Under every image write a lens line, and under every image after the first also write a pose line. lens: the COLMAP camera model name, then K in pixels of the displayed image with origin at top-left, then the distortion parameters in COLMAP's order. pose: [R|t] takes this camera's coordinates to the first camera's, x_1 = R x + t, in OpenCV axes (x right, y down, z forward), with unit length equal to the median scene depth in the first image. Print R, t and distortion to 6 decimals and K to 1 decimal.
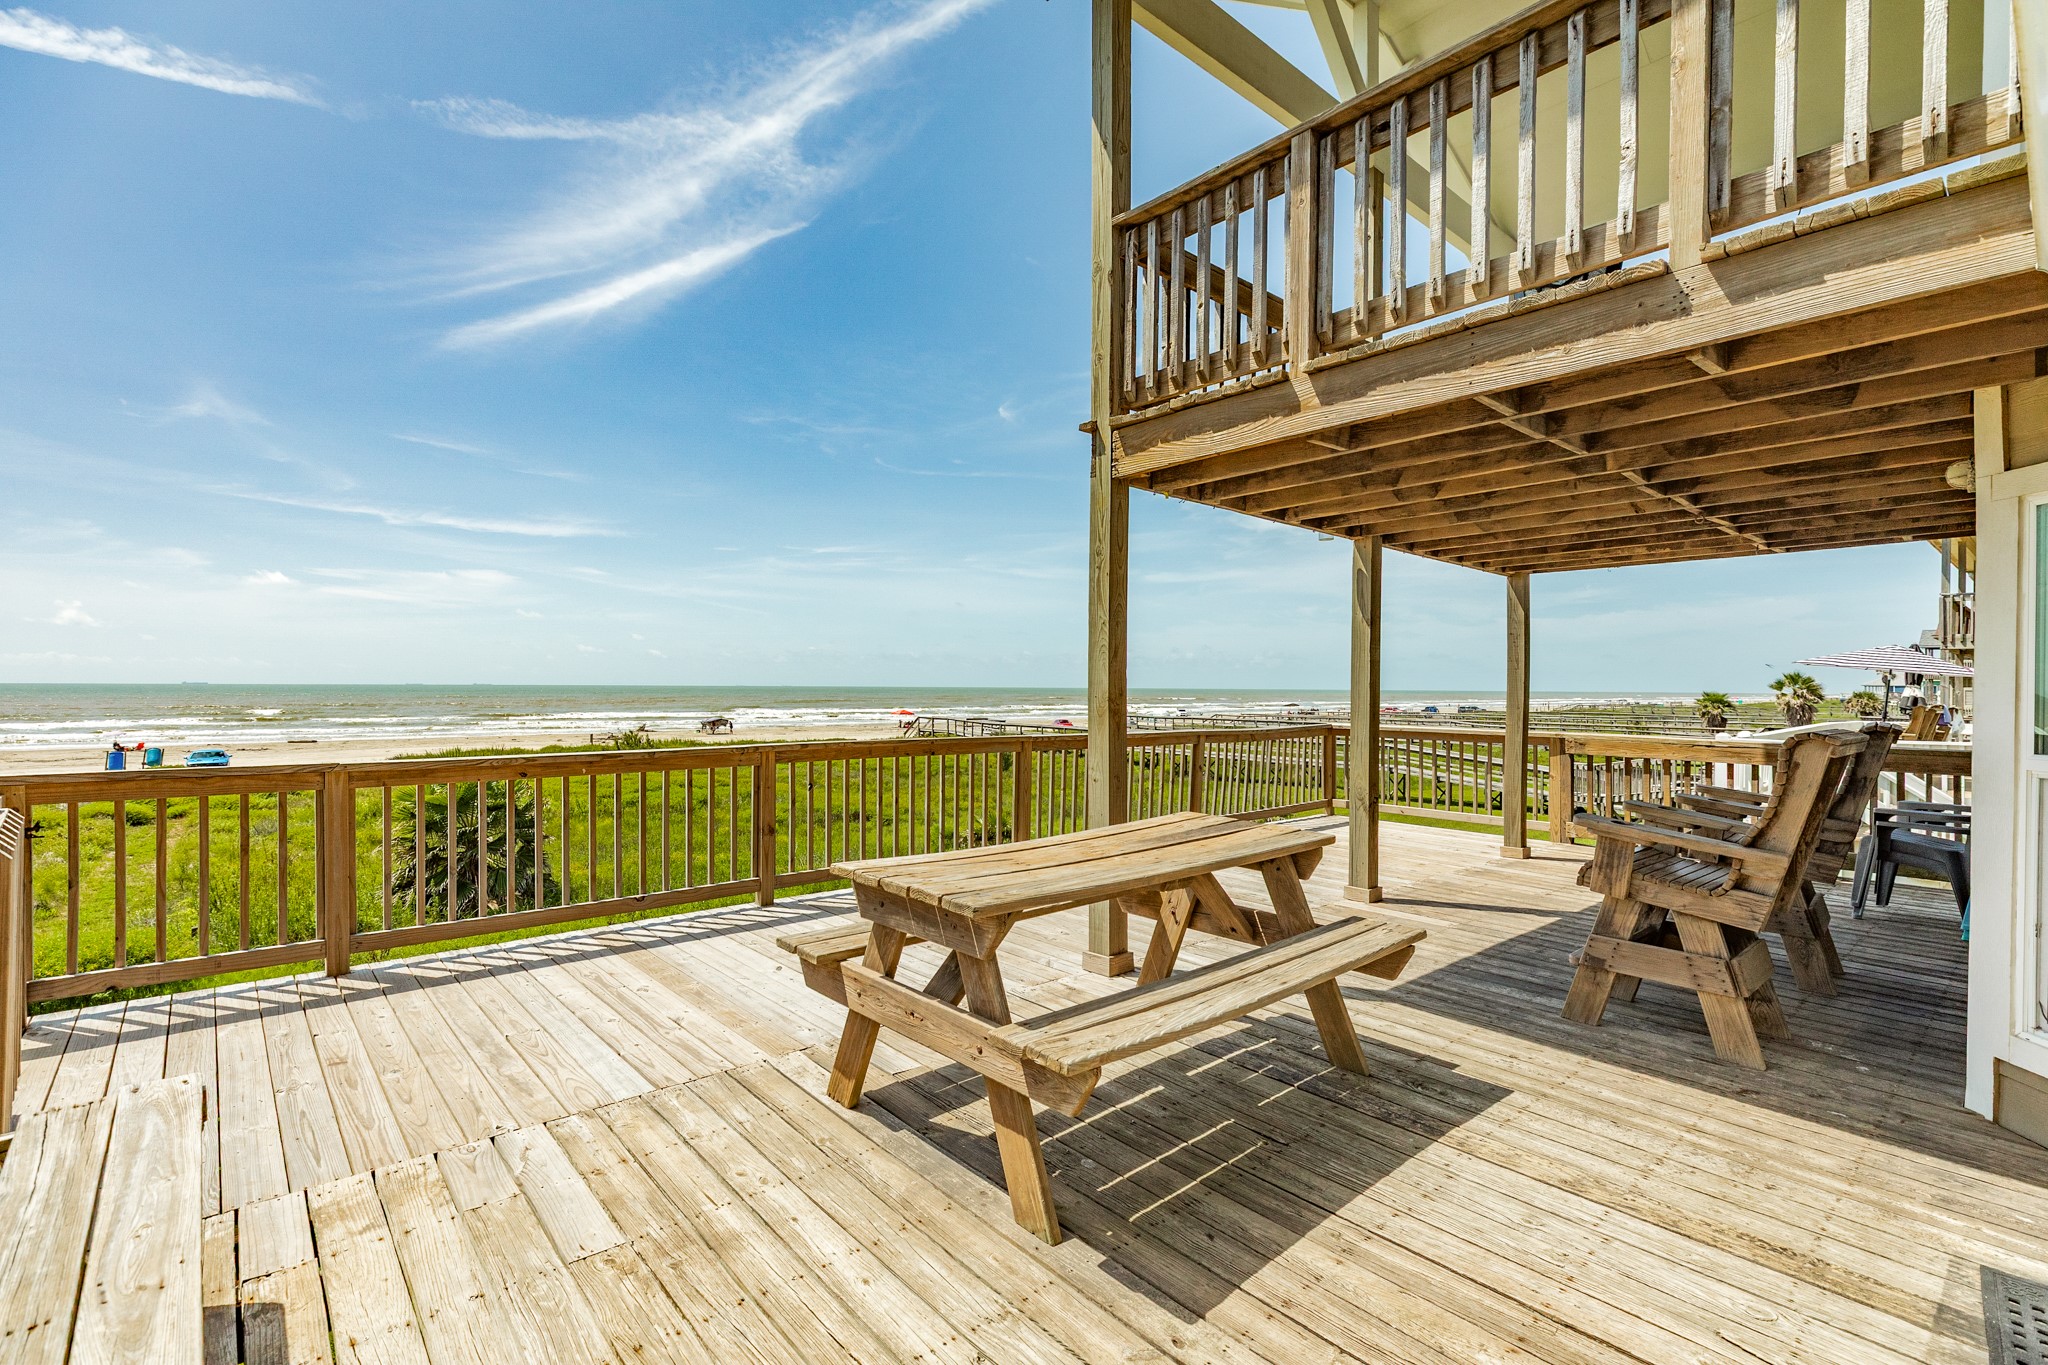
lens RADIAL K [[927.1, 0, 1027.2], [0, 927.1, 685.4], [0, 0, 1]] dist [0.001587, -0.000234]
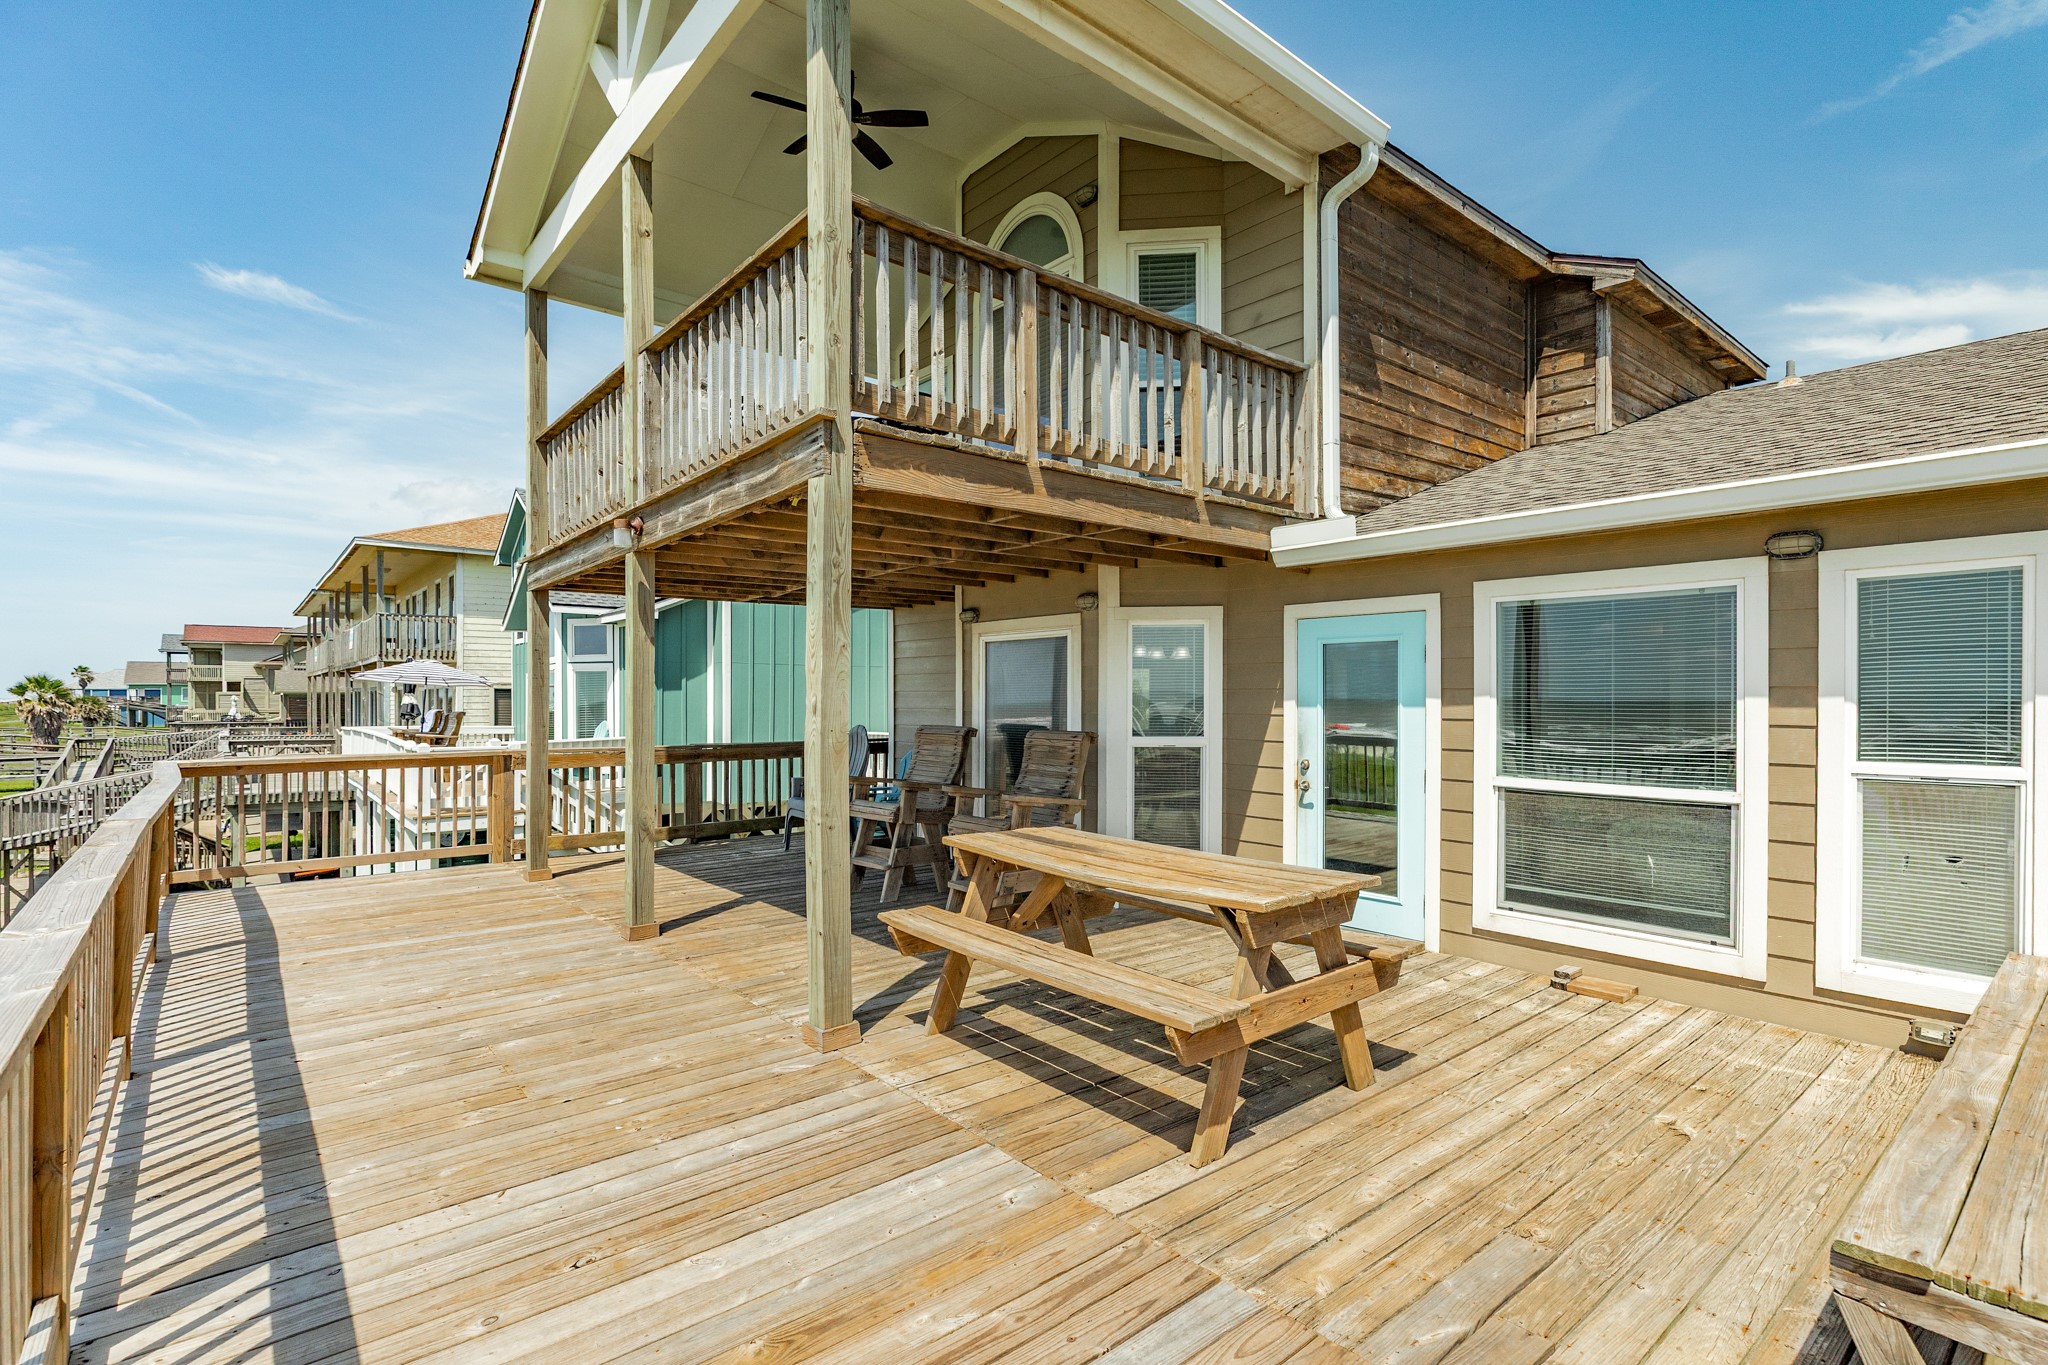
lens RADIAL K [[965.0, 0, 1029.8], [0, 965.0, 697.3], [0, 0, 1]] dist [-0.006293, -0.000205]
pose [[0.015443, -0.008200, 0.999847, -0.830214], [-0.001054, 0.999966, 0.008217, -0.026714], [-0.999880, -0.001181, 0.015434, 0.813434]]
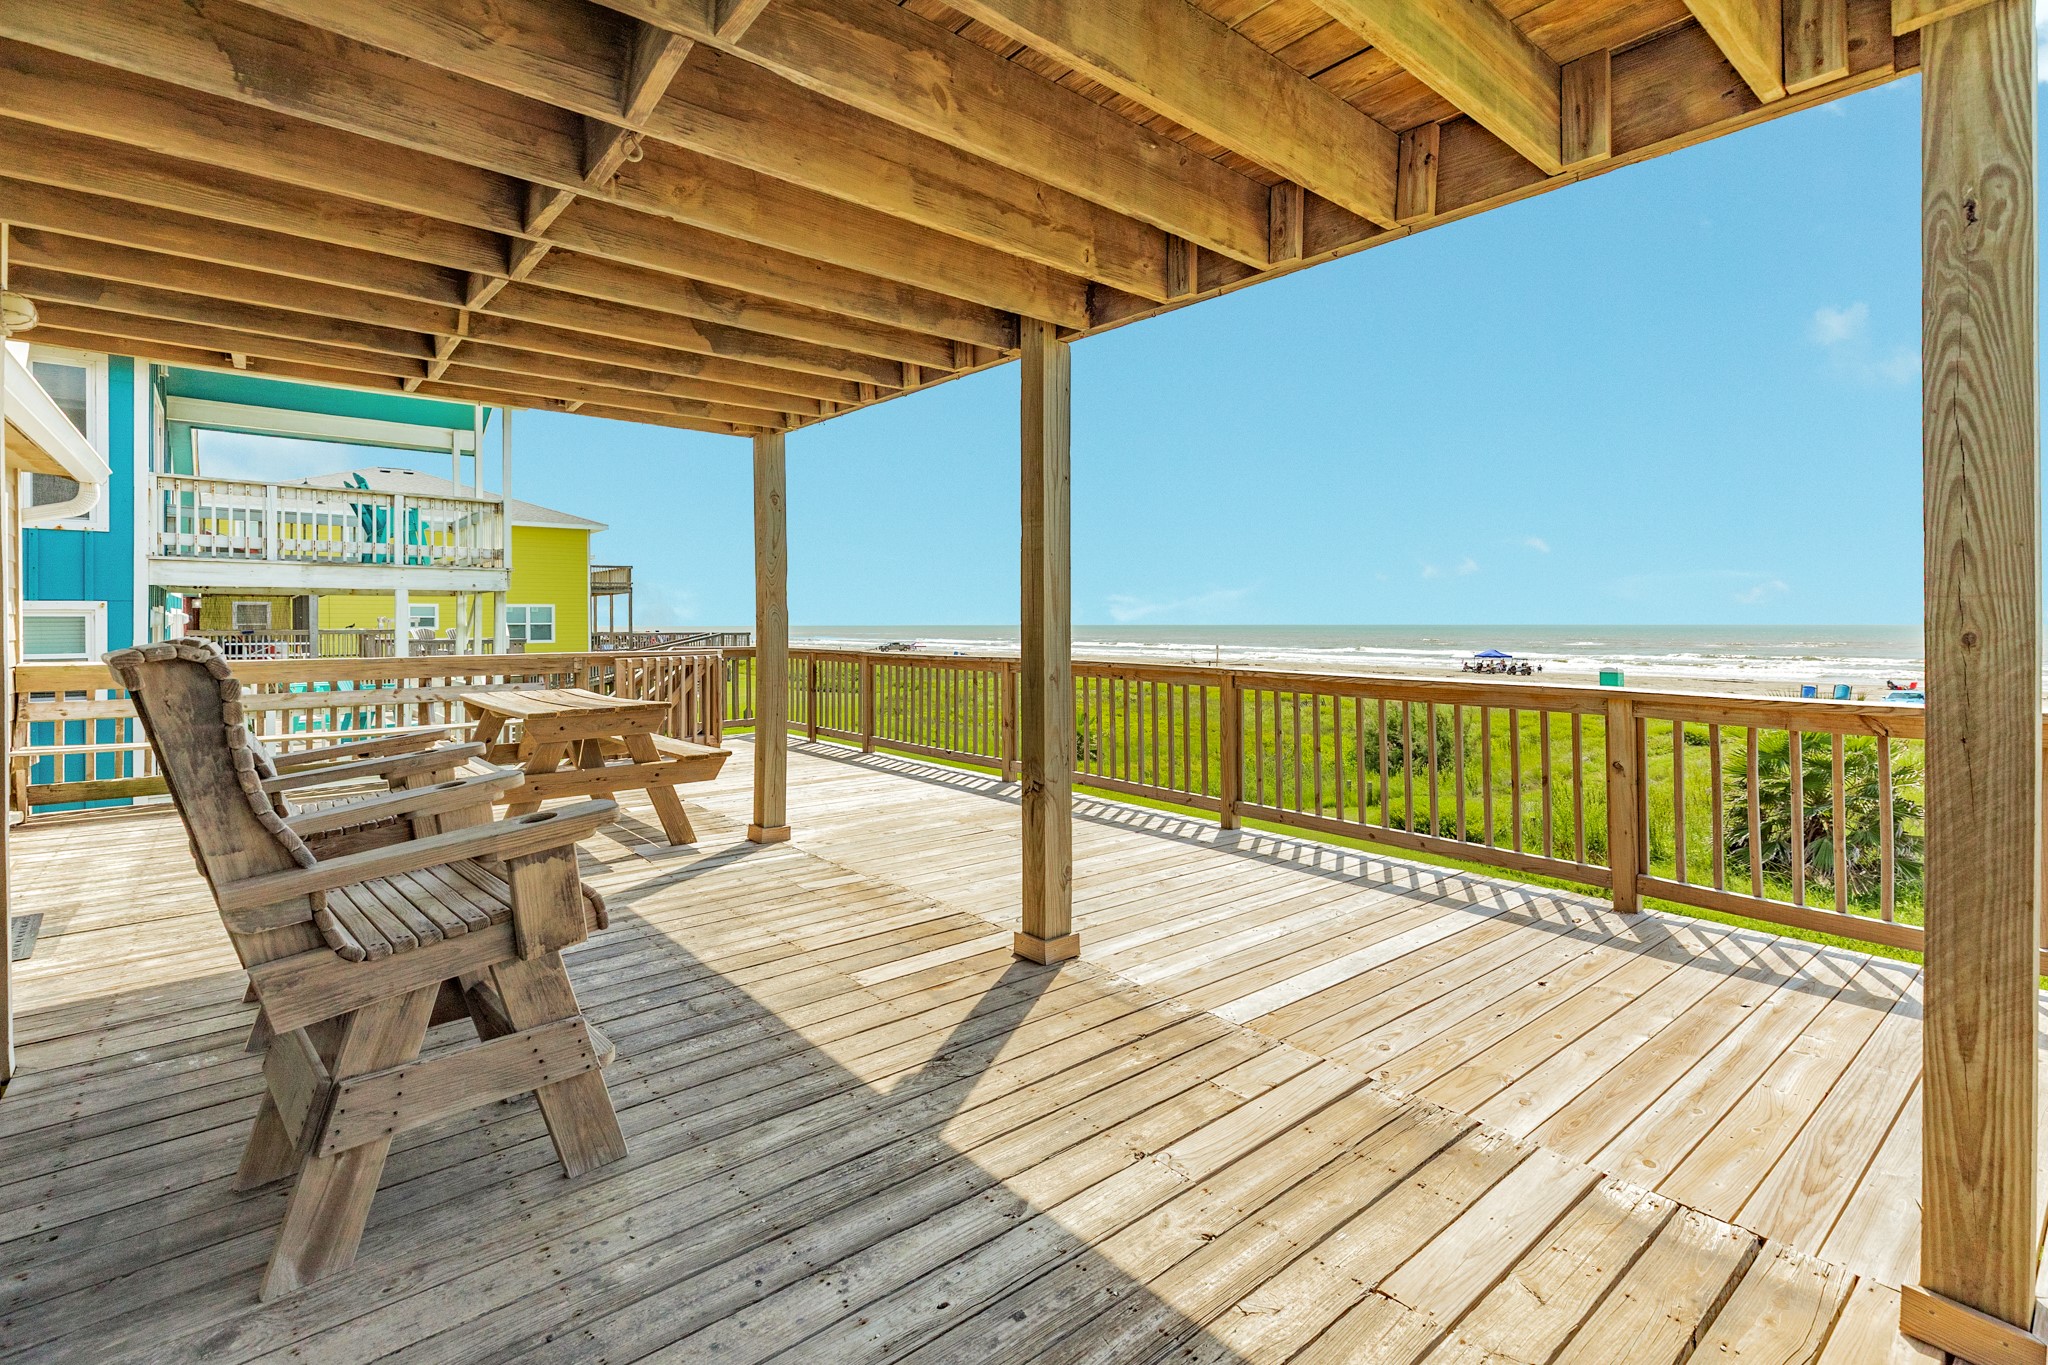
lens RADIAL K [[927.1, 0, 1020.6], [0, 927.1, 612.3], [0, 0, 1]] dist [0.001587, -0.000234]
pose [[-0.021878, -0.010387, -0.999707, 1.314156], [-0.002915, 0.999942, -0.010325, 0.021002], [0.999756, 0.002688, -0.021907, 1.369978]]
